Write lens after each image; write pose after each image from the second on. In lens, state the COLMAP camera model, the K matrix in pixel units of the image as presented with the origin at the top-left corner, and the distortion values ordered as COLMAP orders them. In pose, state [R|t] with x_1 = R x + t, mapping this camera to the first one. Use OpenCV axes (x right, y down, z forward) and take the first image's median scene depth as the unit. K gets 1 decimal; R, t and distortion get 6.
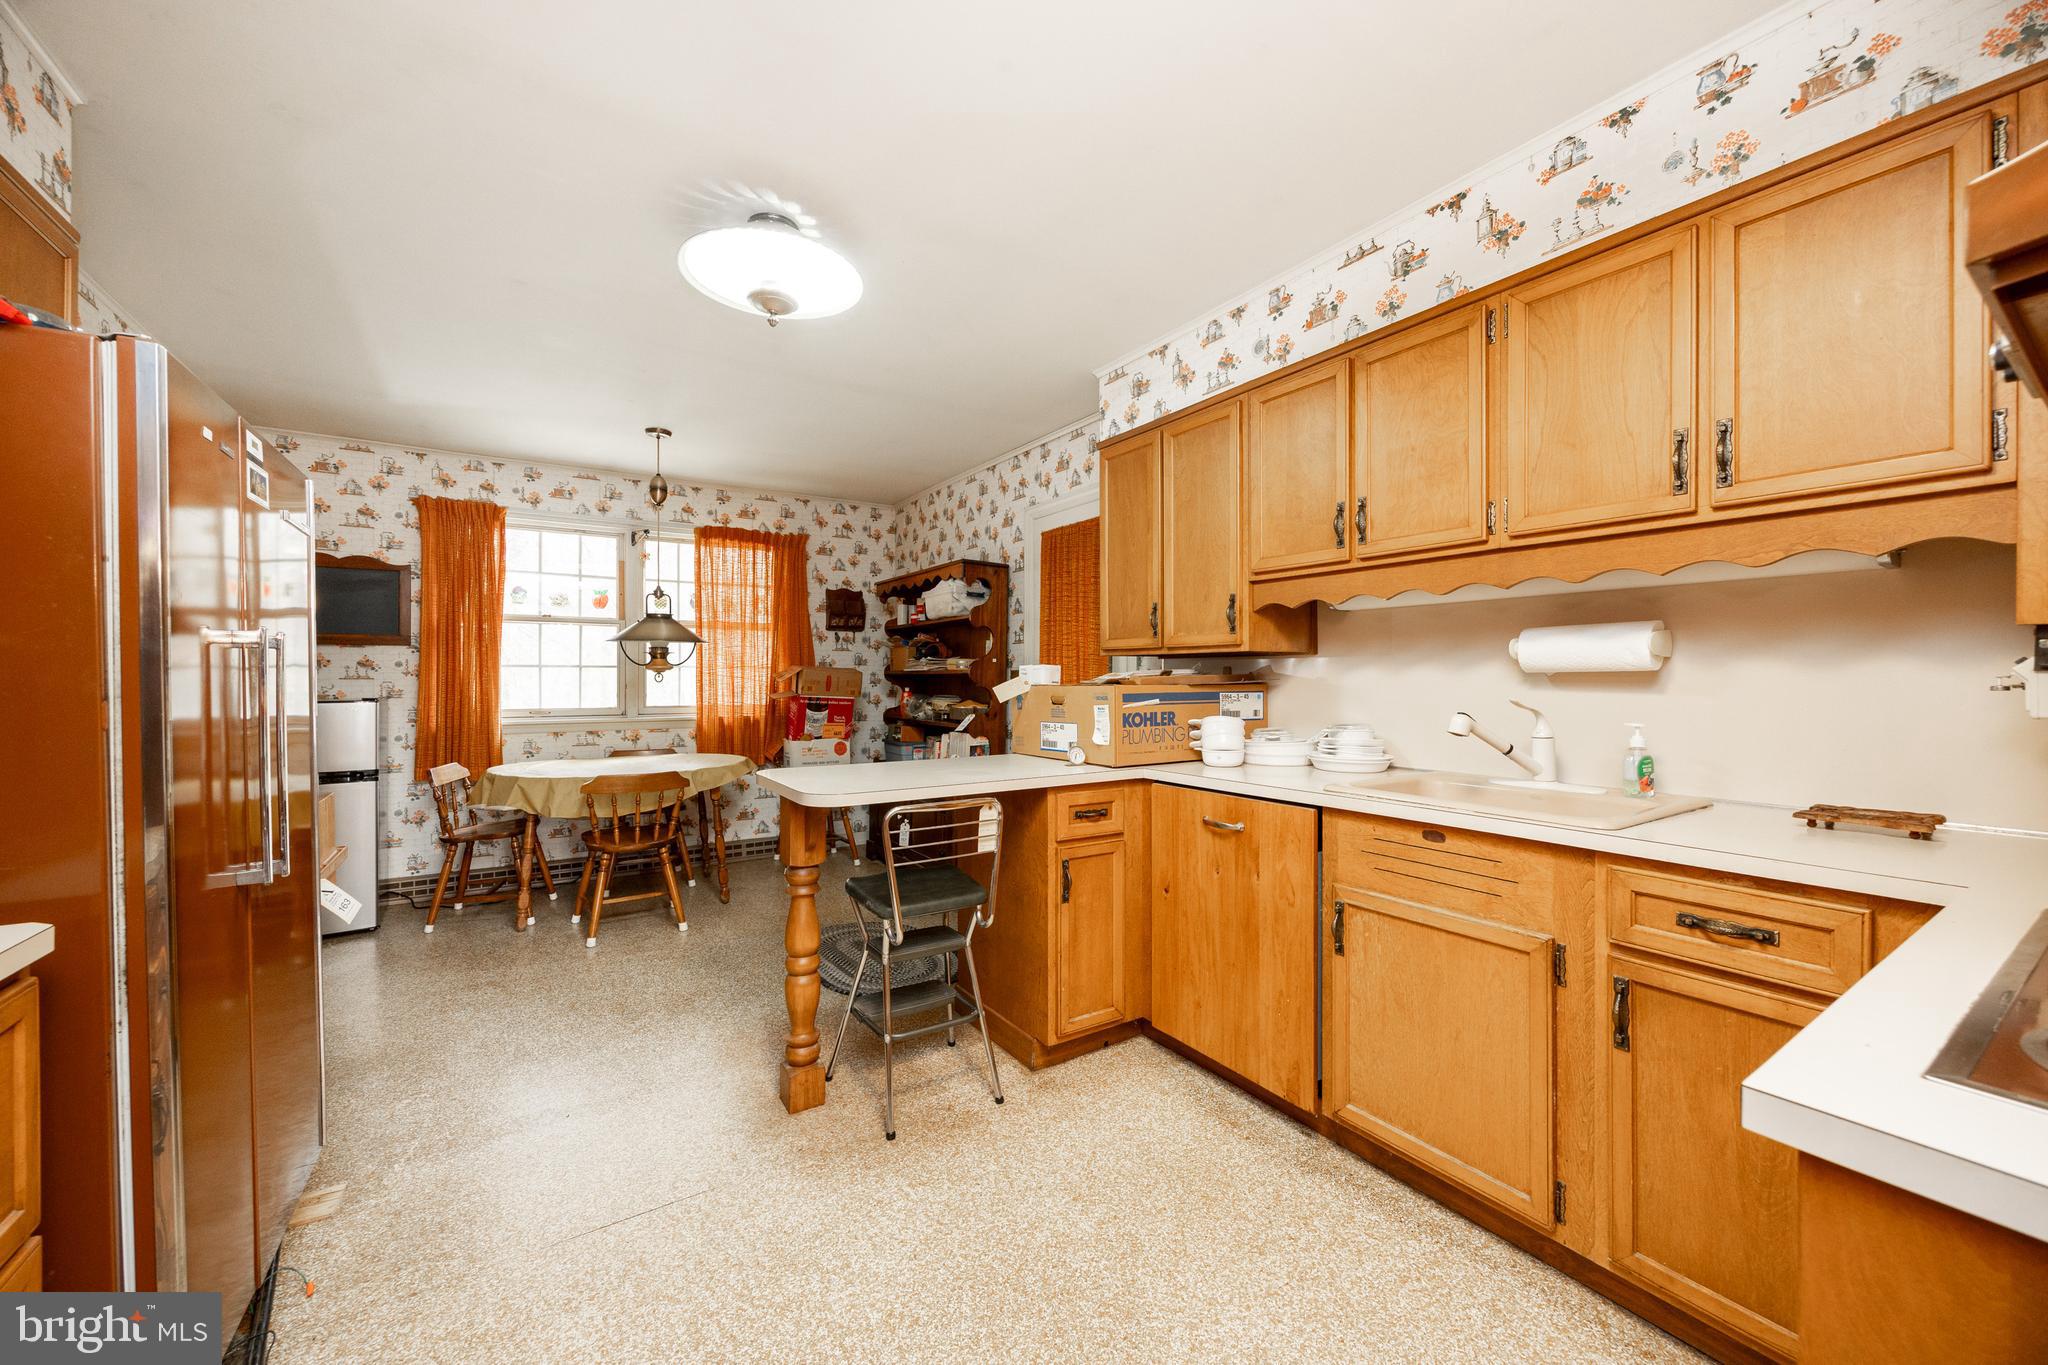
lens RADIAL K [[776.1, 0, 1026.1], [0, 776.1, 682.8], [0, 0, 1]] dist [0.002252, 0.000068]
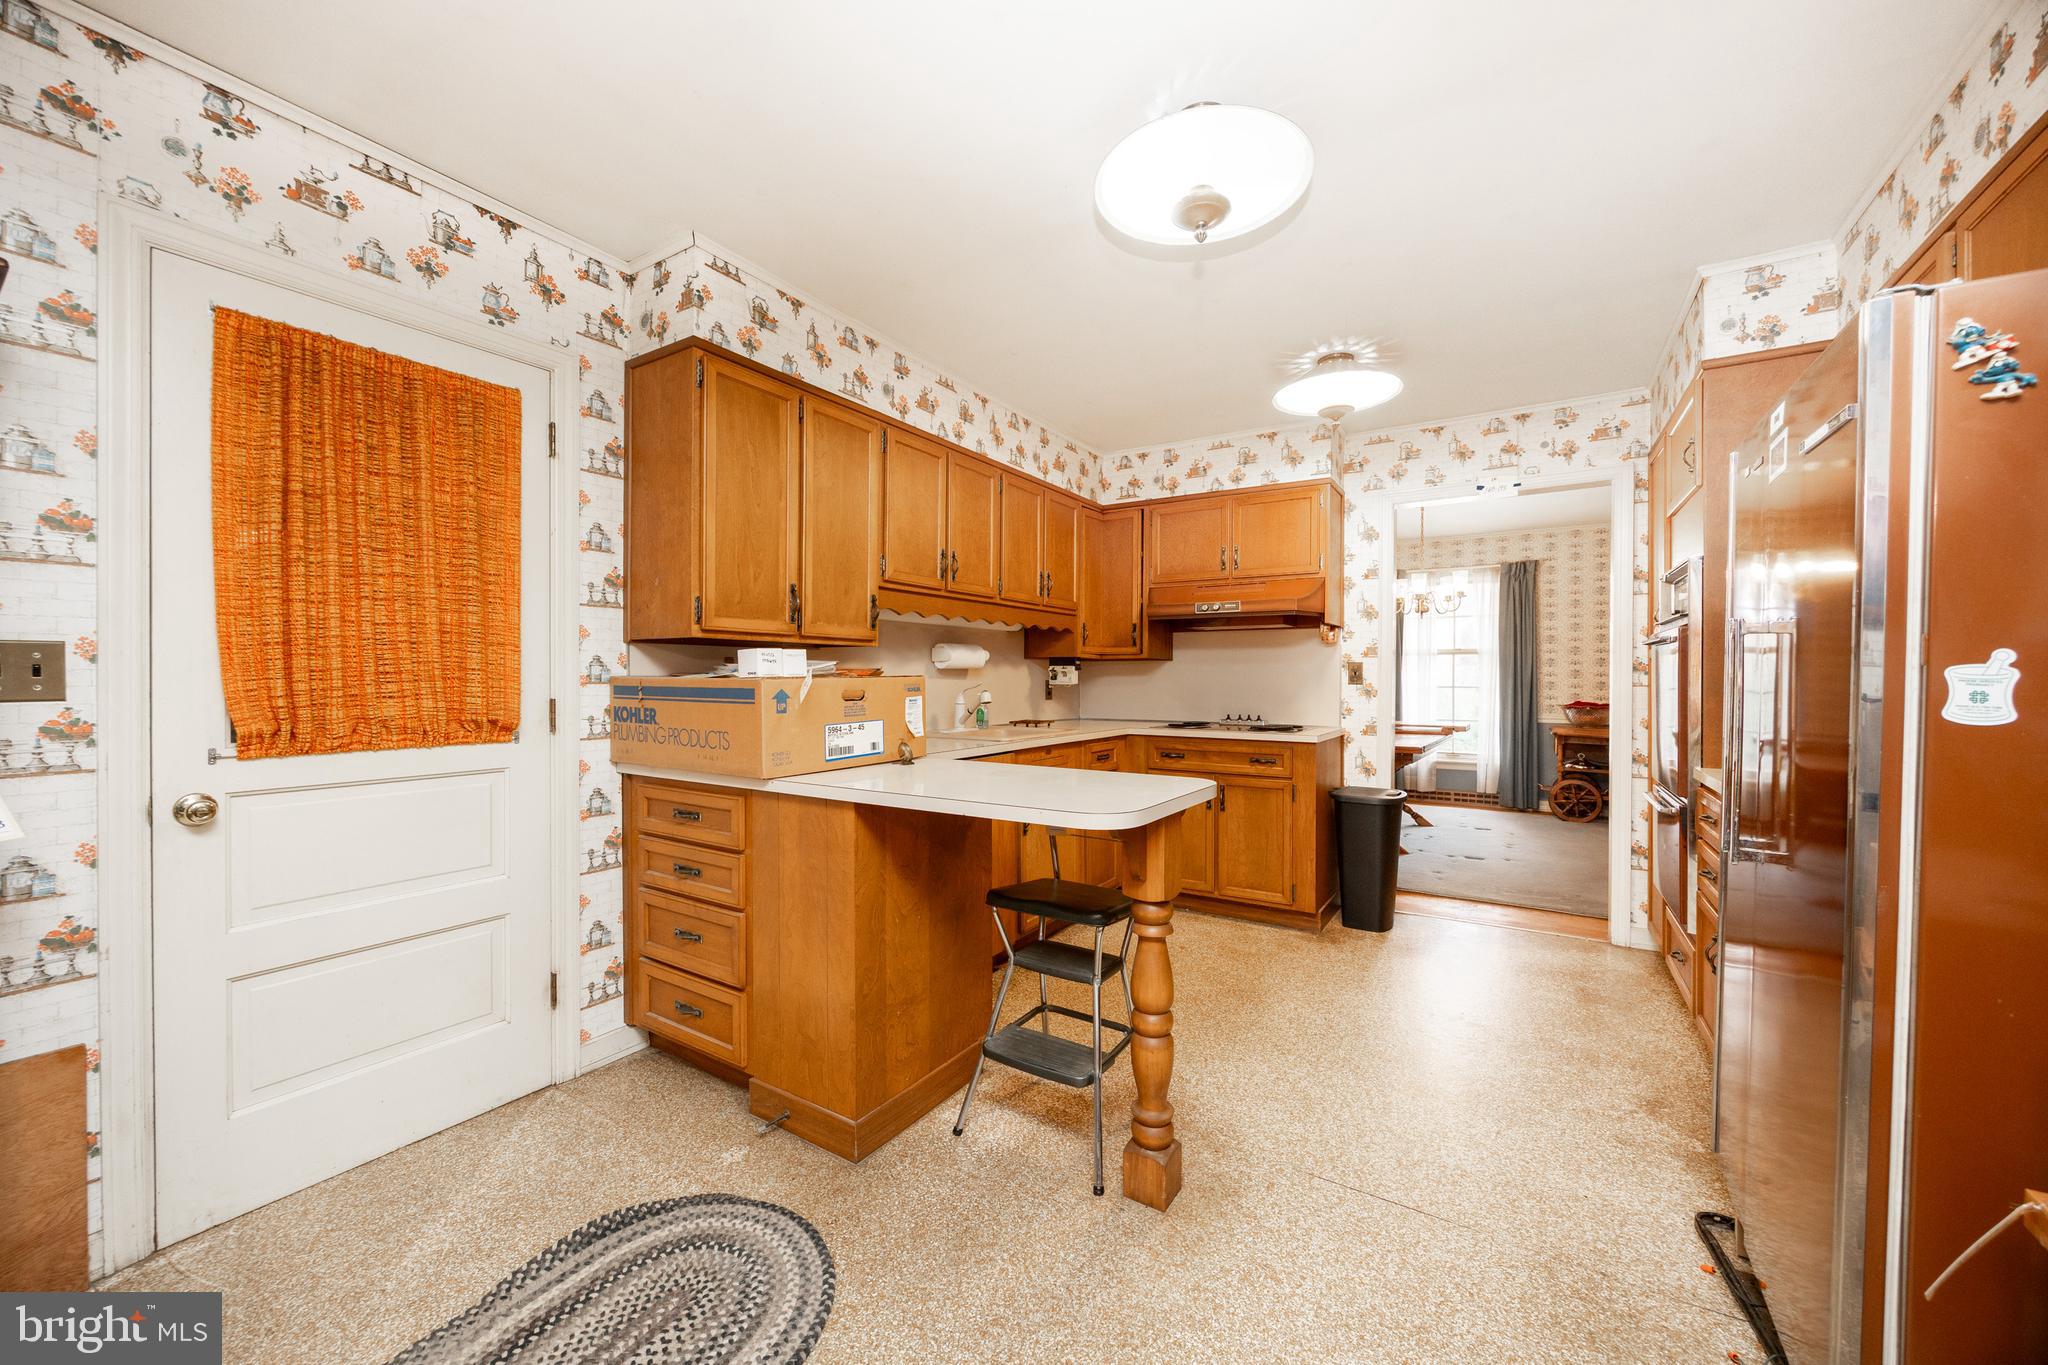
lens RADIAL K [[776.1, 0, 1018.6], [0, 776.1, 681.3], [0, 0, 1]] dist [0.002252, 0.000068]
pose [[-0.400299, -0.008559, 0.916344, -0.777686], [0.000537, 0.999954, 0.009574, -0.000460], [-0.916384, 0.004325, -0.400276, 1.161168]]
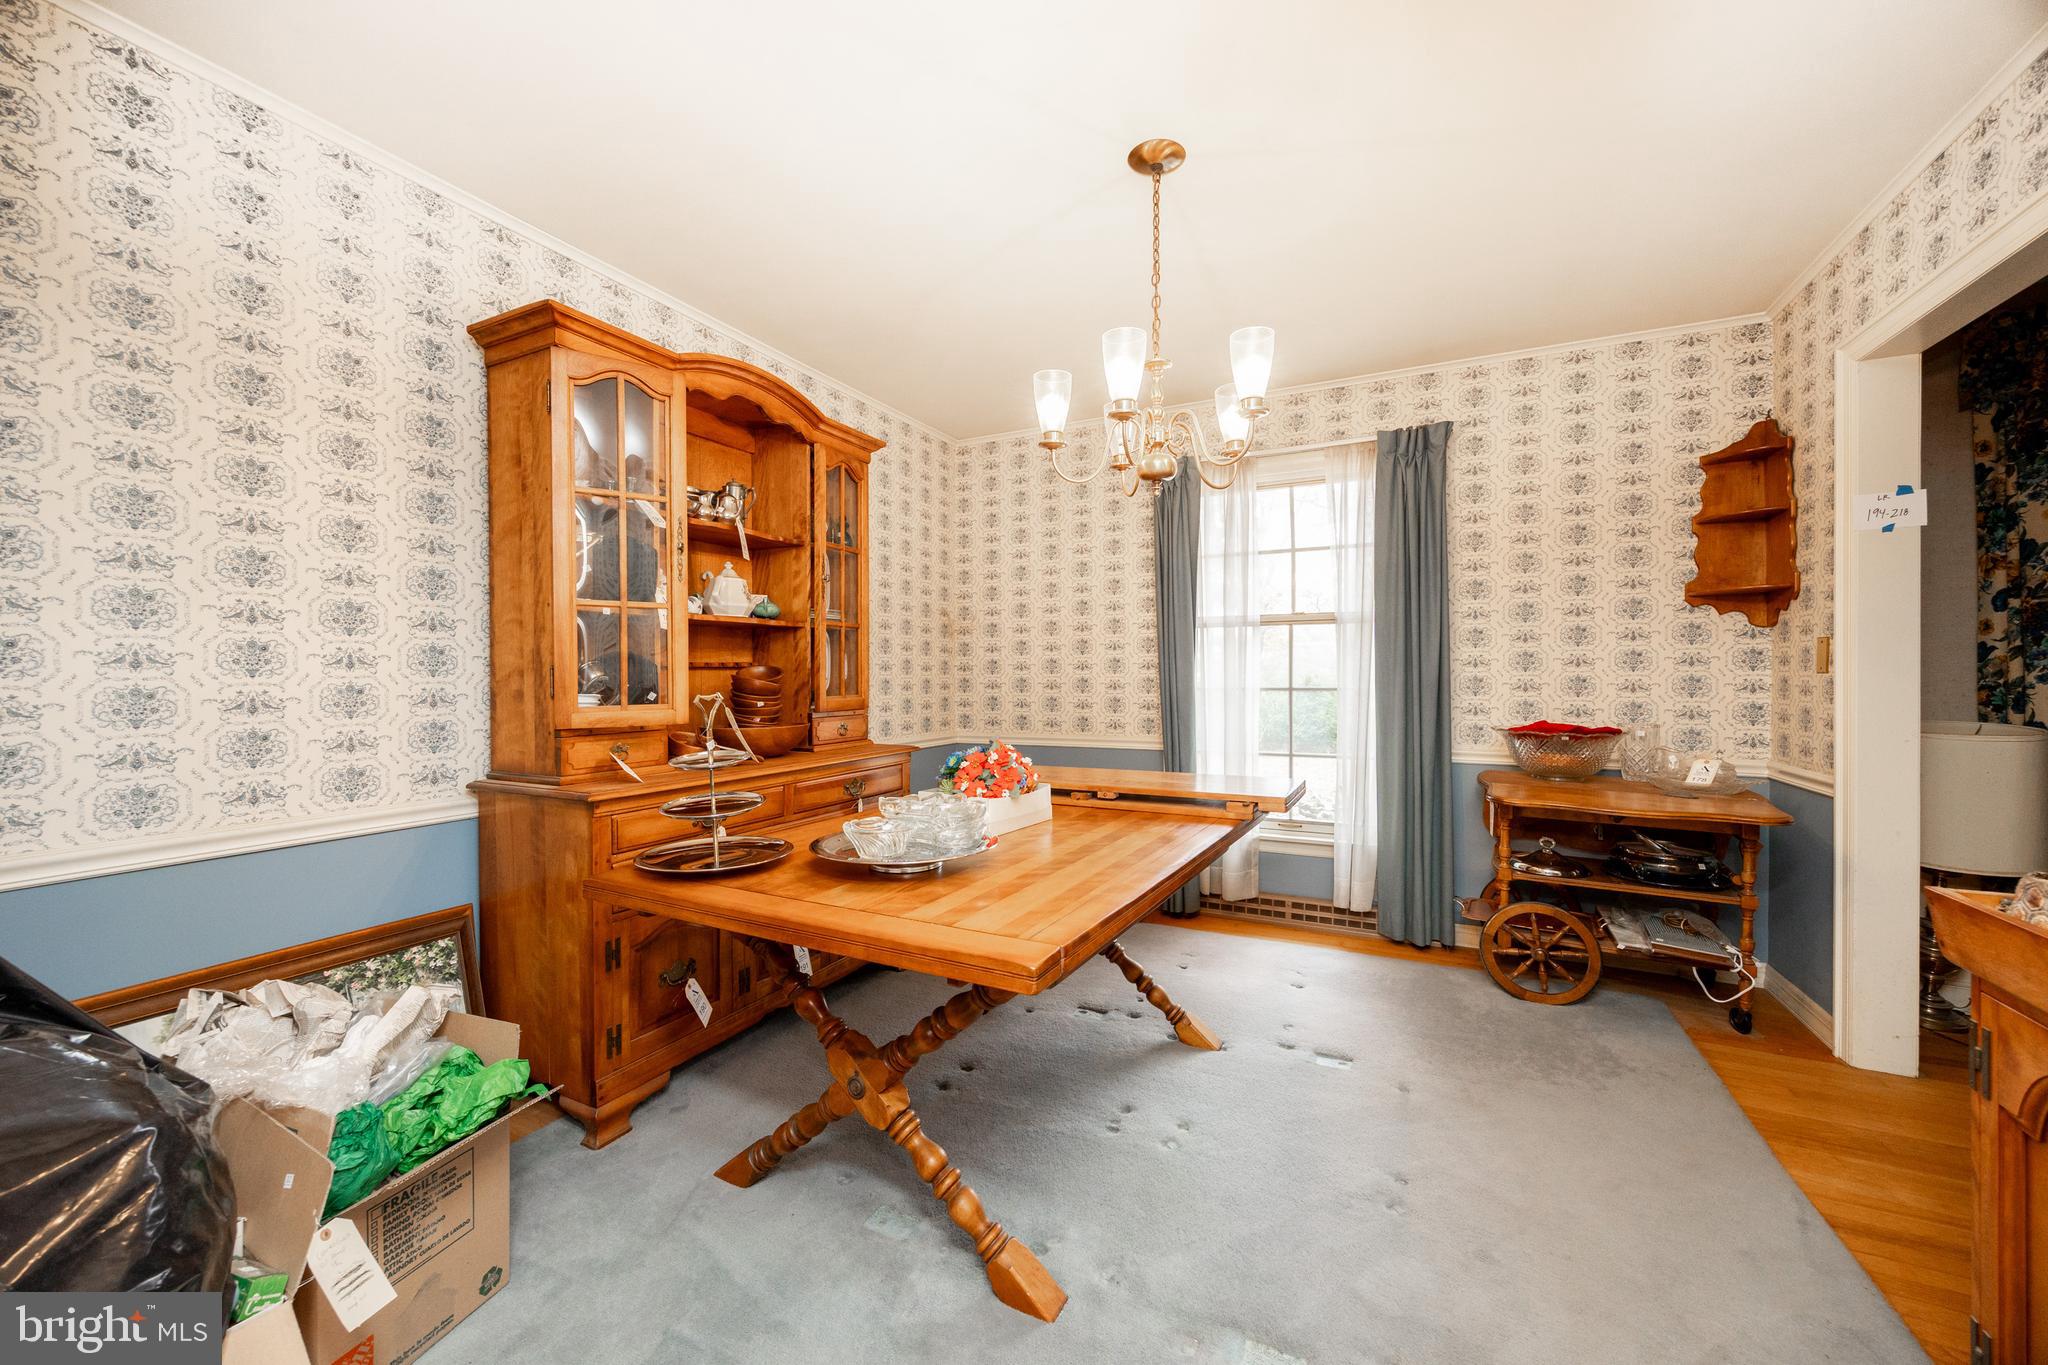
lens RADIAL K [[776.1, 0, 1024.9], [0, 776.1, 682.7], [0, 0, 1]] dist [0.002252, 0.000068]
pose [[-0.512476, -0.008015, 0.858664, -0.520703], [0.003791, 0.999926, 0.011596, 0.004158], [-0.858693, 0.009198, -0.512408, 0.786920]]
